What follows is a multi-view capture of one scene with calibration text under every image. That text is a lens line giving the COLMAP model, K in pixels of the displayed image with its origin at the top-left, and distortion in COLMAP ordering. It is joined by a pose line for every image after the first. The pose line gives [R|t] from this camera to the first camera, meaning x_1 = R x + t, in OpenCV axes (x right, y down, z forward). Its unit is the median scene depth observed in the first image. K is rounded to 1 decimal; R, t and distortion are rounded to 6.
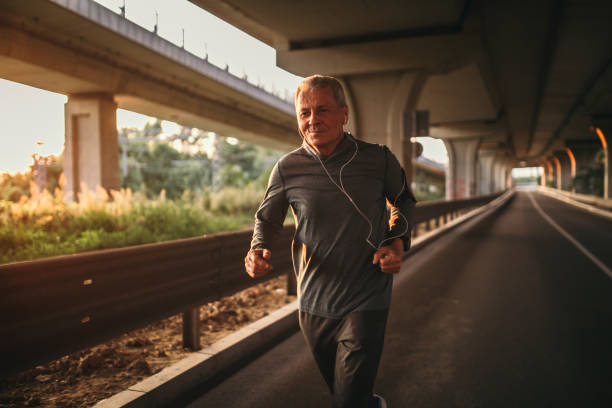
lens RADIAL K [[579.9, 0, 306.0], [0, 579.9, 204.0], [0, 0, 1]] dist [-0.005099, -0.005718]
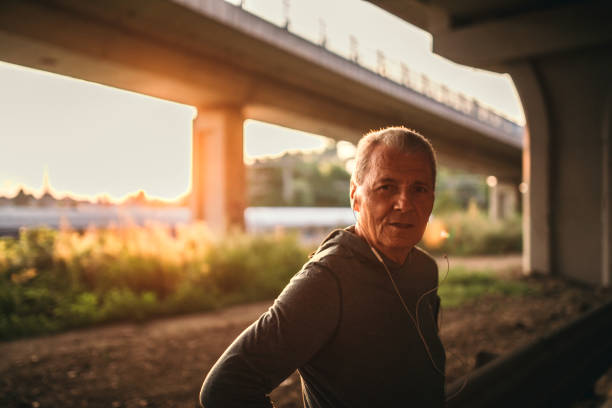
lens RADIAL K [[579.0, 0, 308.0], [0, 579.0, 205.2], [0, 0, 1]] dist [-0.002891, -0.020093]
pose [[0.949415, 0.010589, -0.313845, 0.026110], [-0.020957, 0.999340, -0.029680, -0.020515], [0.313324, 0.034756, 0.949010, 0.236809]]
